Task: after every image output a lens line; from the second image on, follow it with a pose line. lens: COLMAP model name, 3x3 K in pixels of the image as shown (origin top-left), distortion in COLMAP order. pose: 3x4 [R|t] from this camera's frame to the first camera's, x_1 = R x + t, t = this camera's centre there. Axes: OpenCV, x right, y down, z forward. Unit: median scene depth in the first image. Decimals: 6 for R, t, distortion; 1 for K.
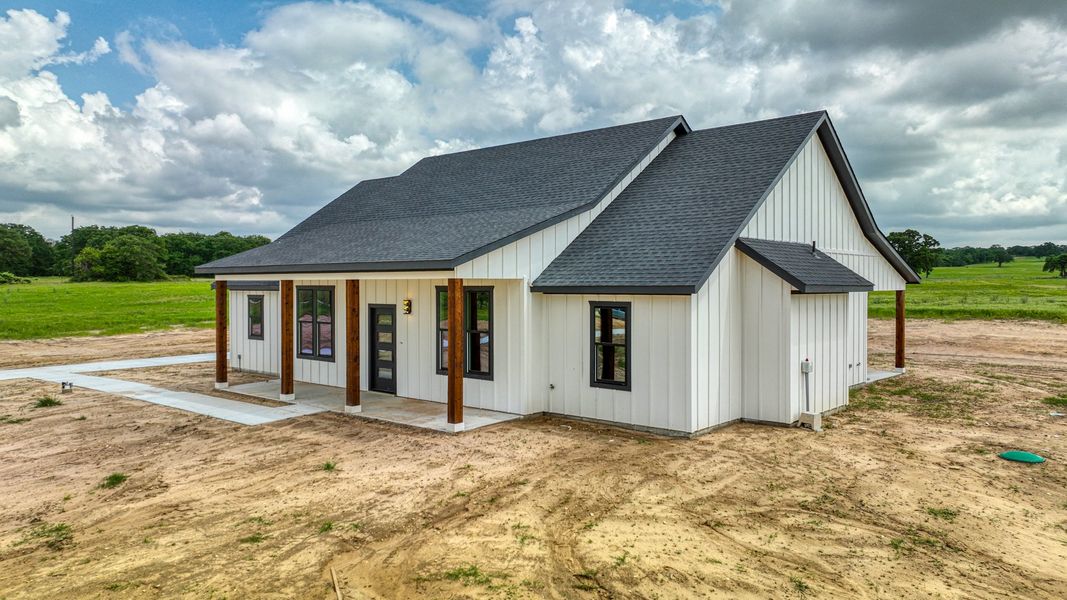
lens RADIAL K [[779.7, 0, 533.5], [0, 779.7, 300.0], [0, 0, 1]] dist [-0.009126, -0.003153]
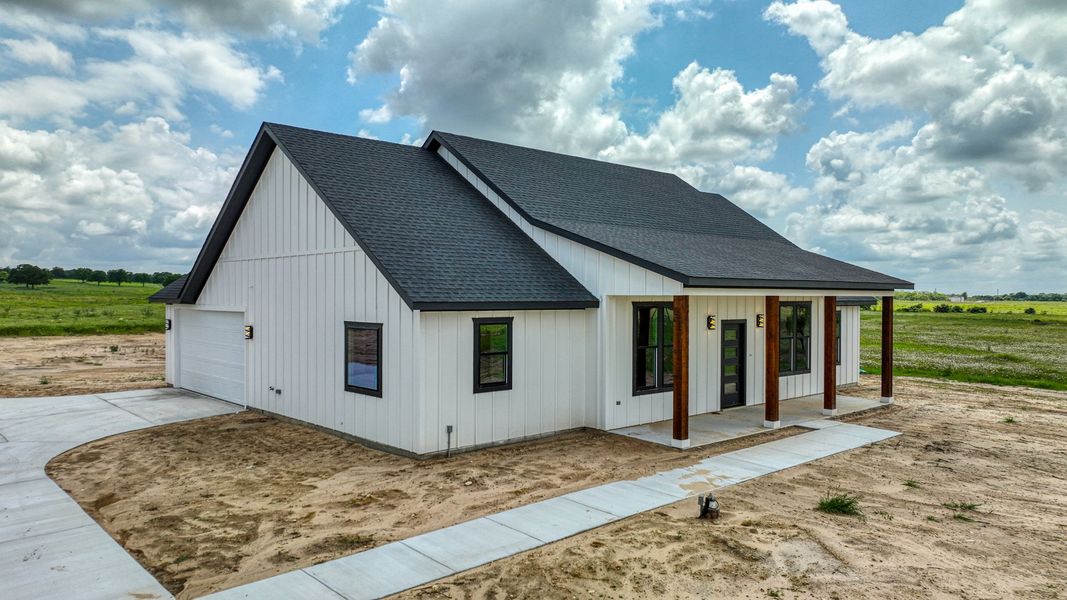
lens RADIAL K [[779.7, 0, 533.5], [0, 779.7, 300.0], [0, 0, 1]] dist [-0.009126, -0.003153]
pose [[0.069472, 0.005249, 0.997570, -1.111471], [0.022058, 0.999734, -0.006796, -0.017075], [-0.997340, 0.022477, 0.069338, 1.082554]]
